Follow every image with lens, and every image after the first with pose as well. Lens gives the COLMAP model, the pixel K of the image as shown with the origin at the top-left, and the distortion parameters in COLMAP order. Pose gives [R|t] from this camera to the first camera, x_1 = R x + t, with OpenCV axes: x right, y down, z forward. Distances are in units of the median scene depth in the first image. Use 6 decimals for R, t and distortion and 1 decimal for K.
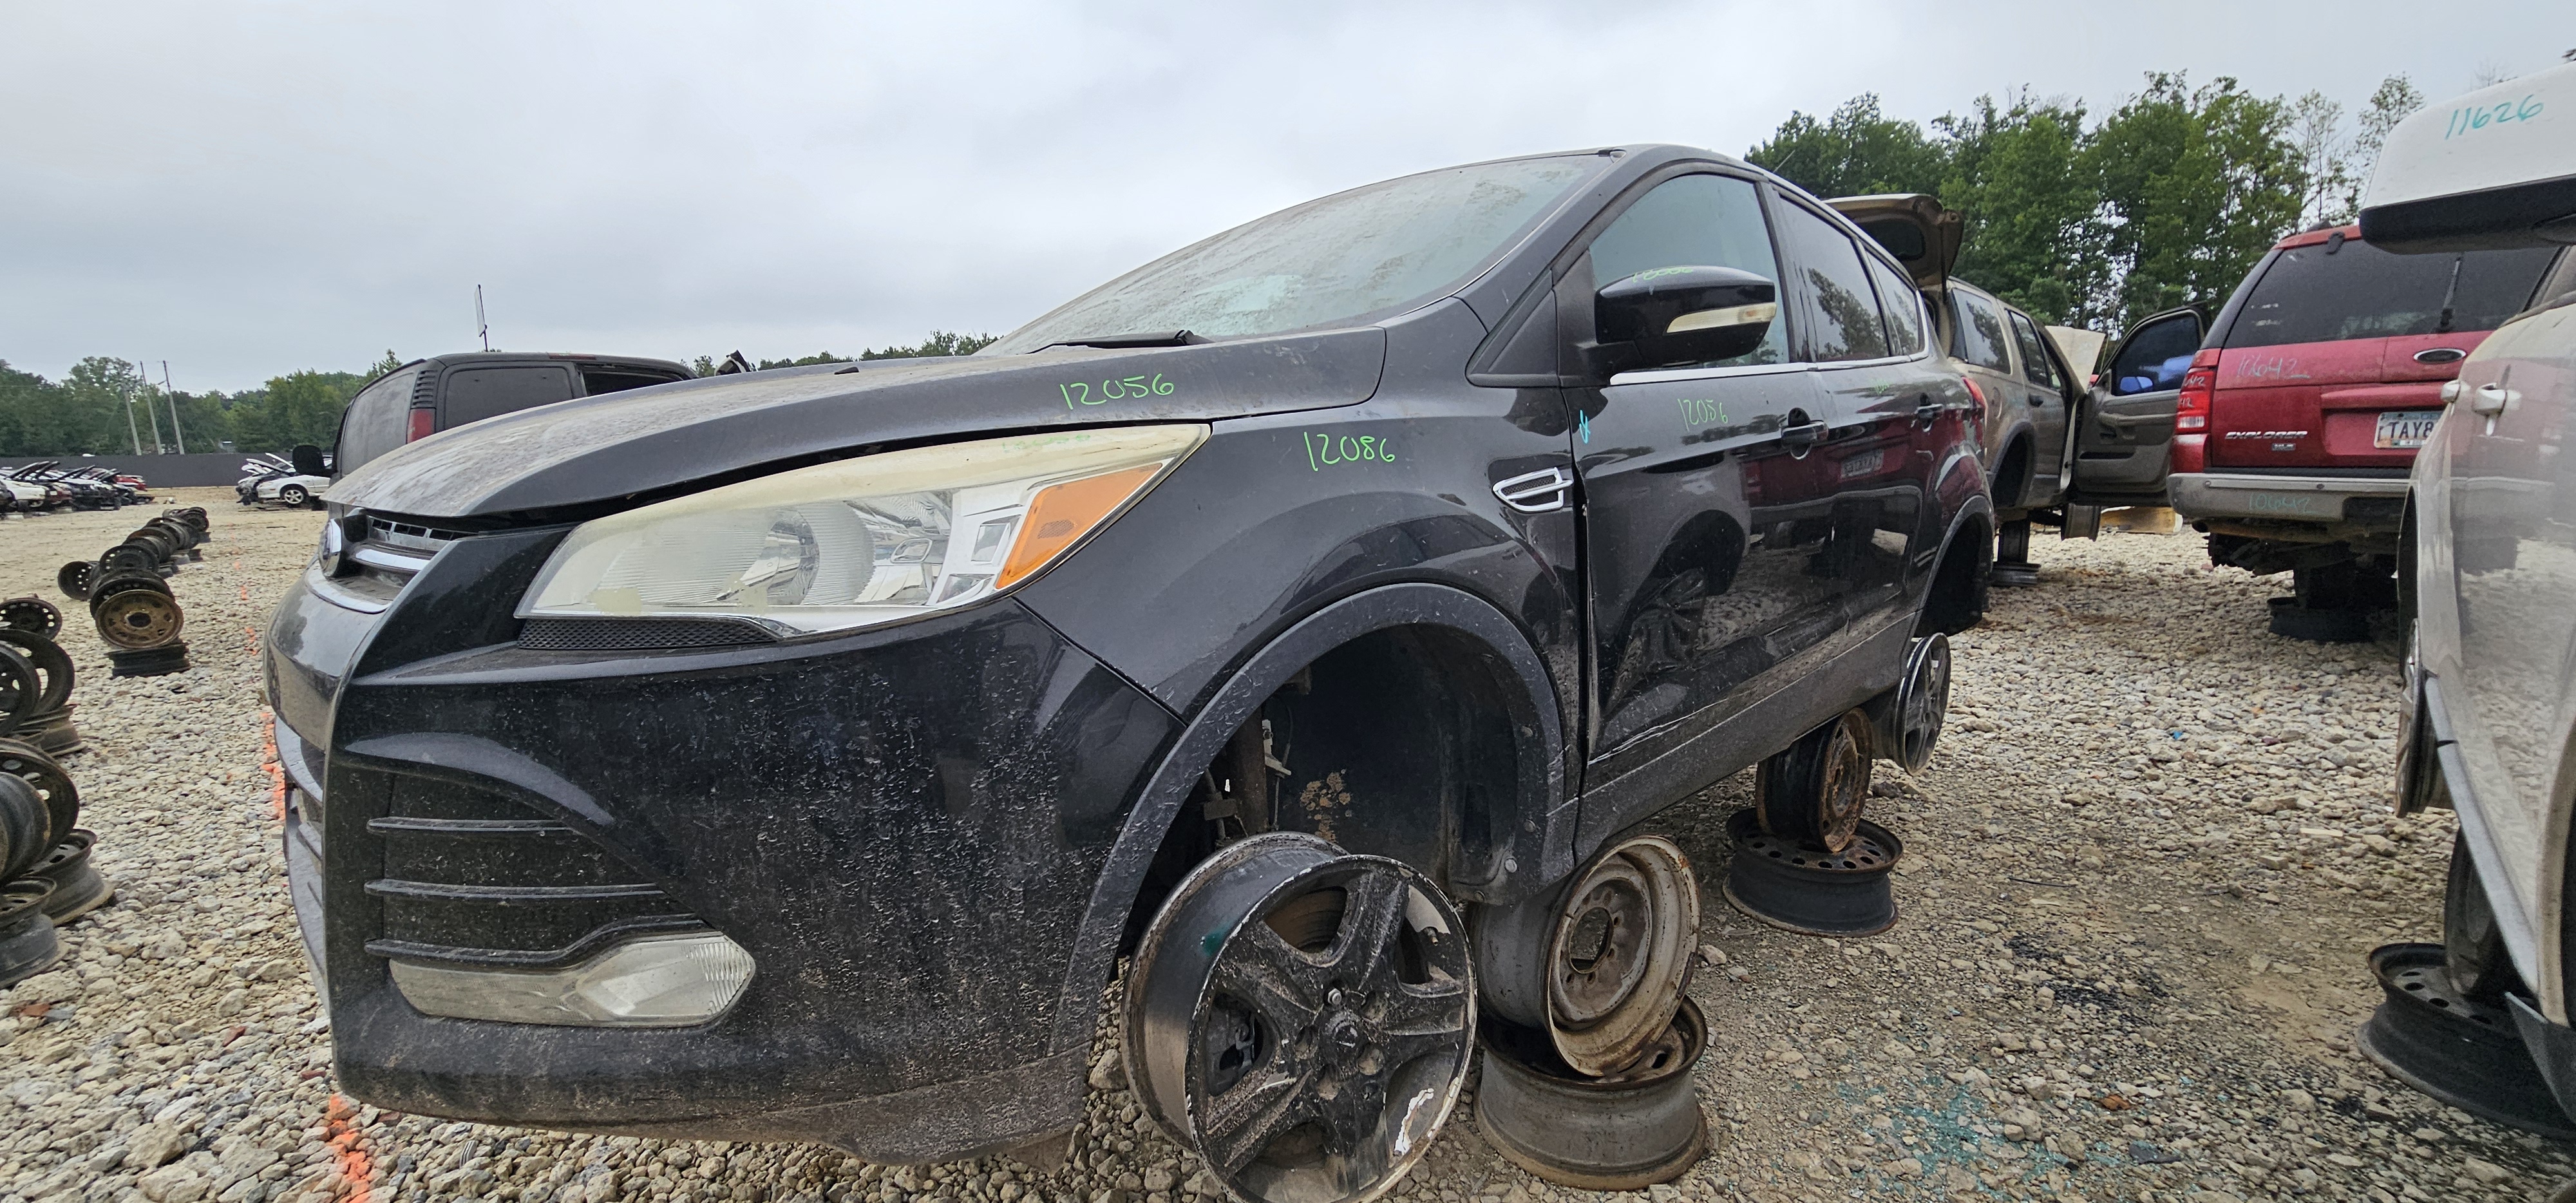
lens RADIAL K [[1047.6, 0, 1283.1], [0, 1047.6, 597.4], [0, 0, 1]] dist [-0.008080, -0.000338]
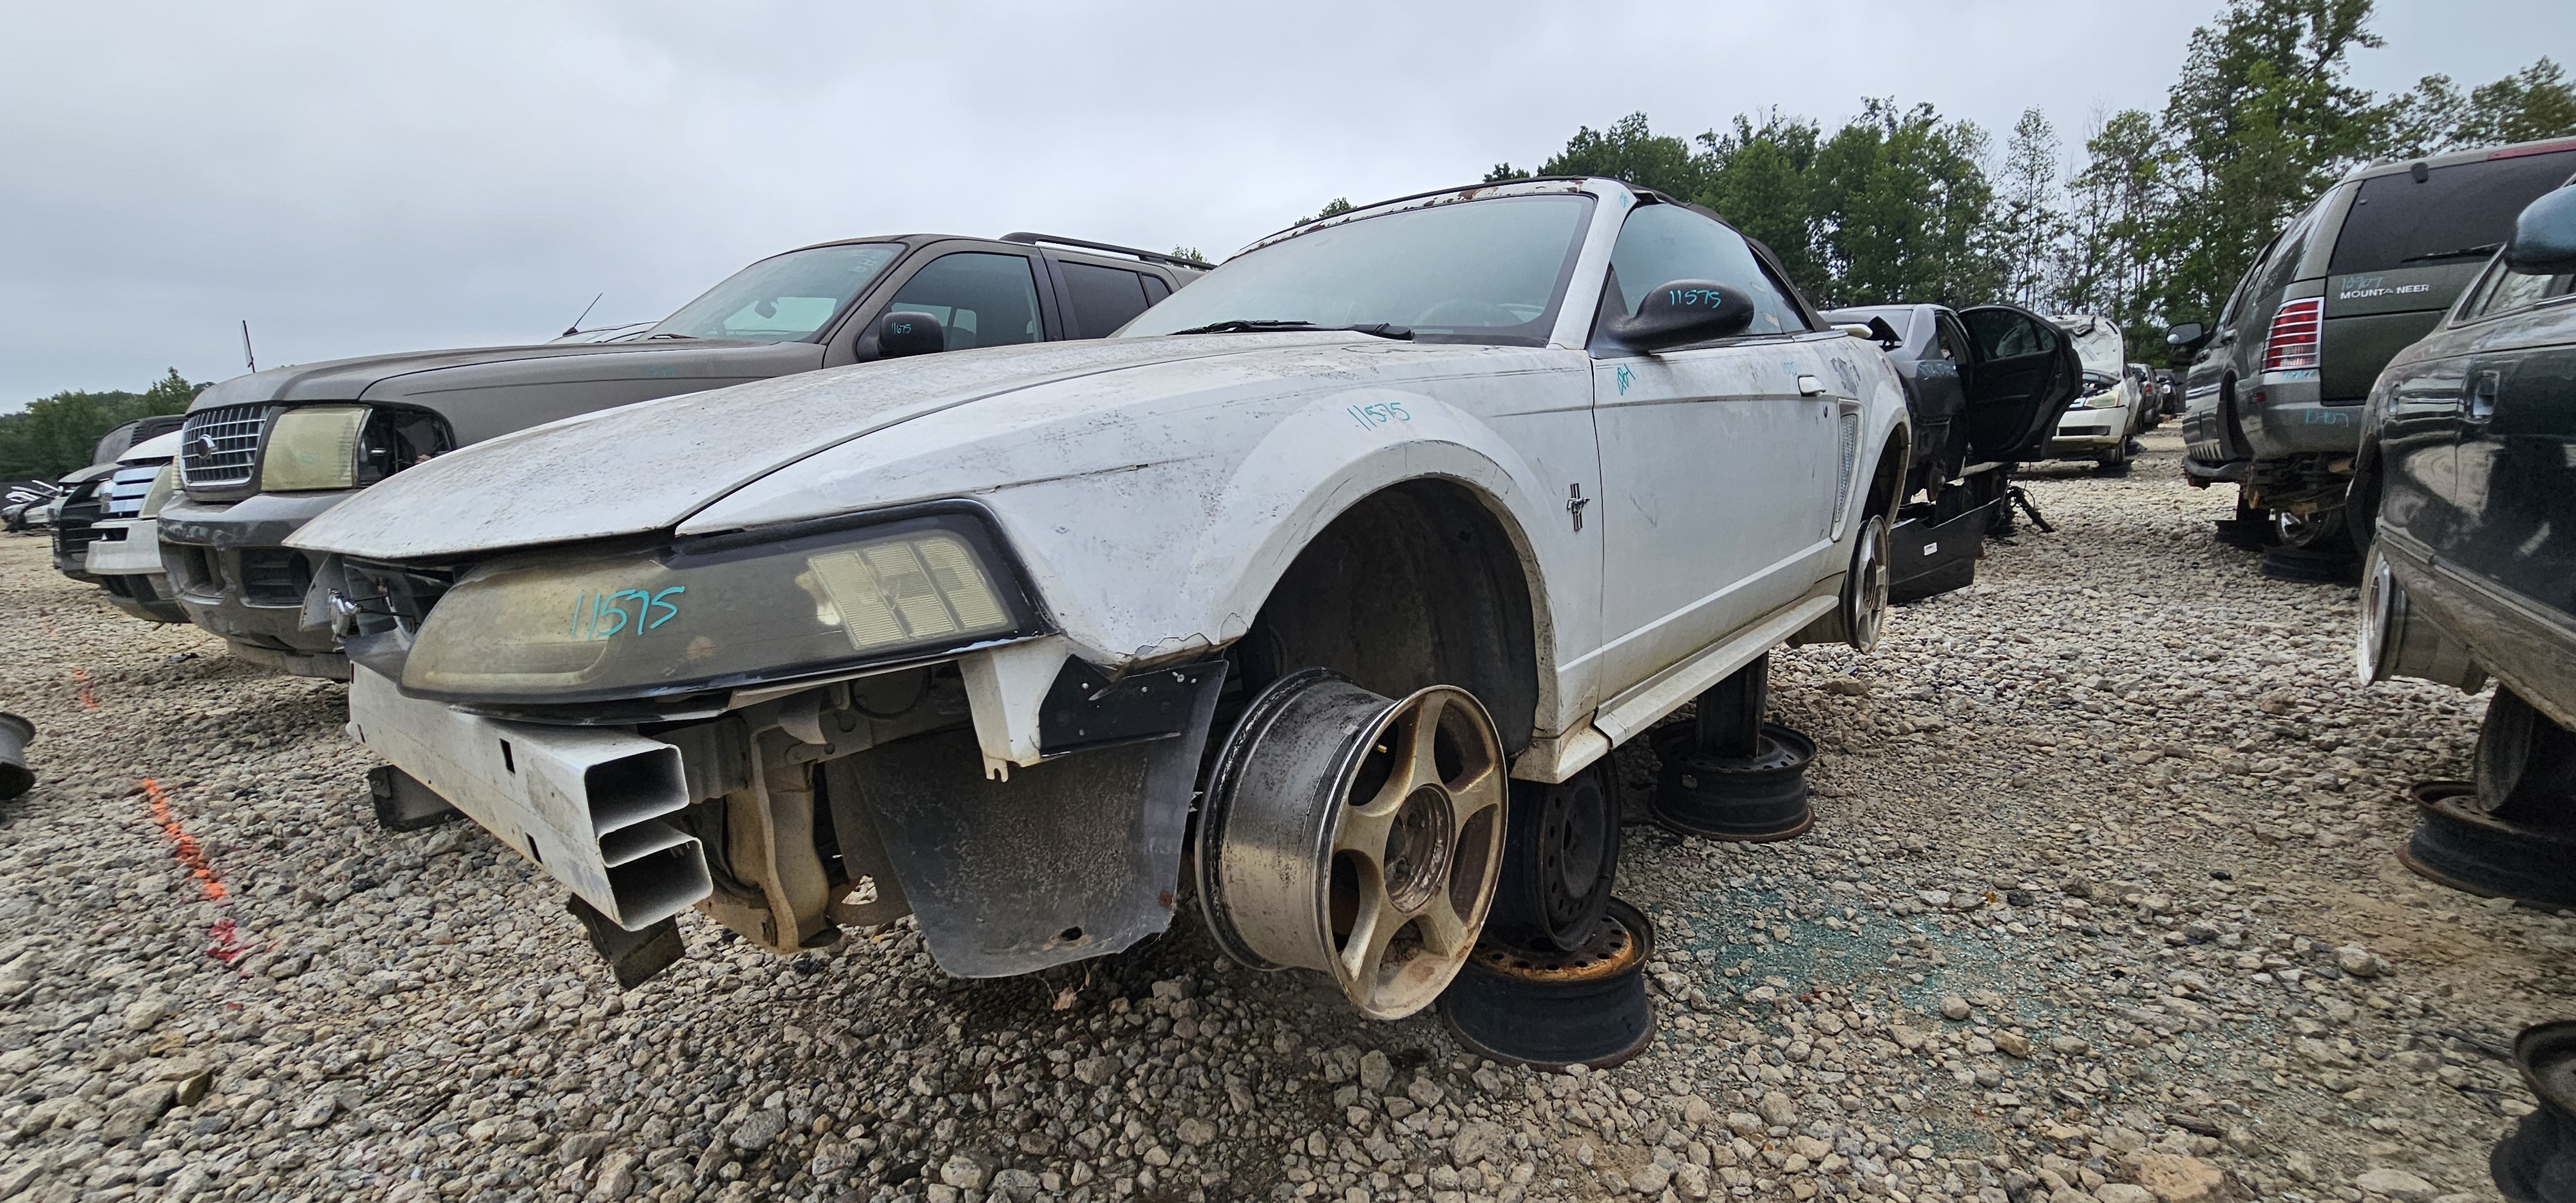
lens RADIAL K [[1047.6, 0, 1283.1], [0, 1047.6, 597.4], [0, 0, 1]] dist [-0.008080, -0.000338]
pose [[0.993856, -0.039637, 0.103338, 0.071093], [0.039427, 0.999214, 0.004078, 0.010756], [-0.103419, 0.000022, 0.994638, -0.073641]]
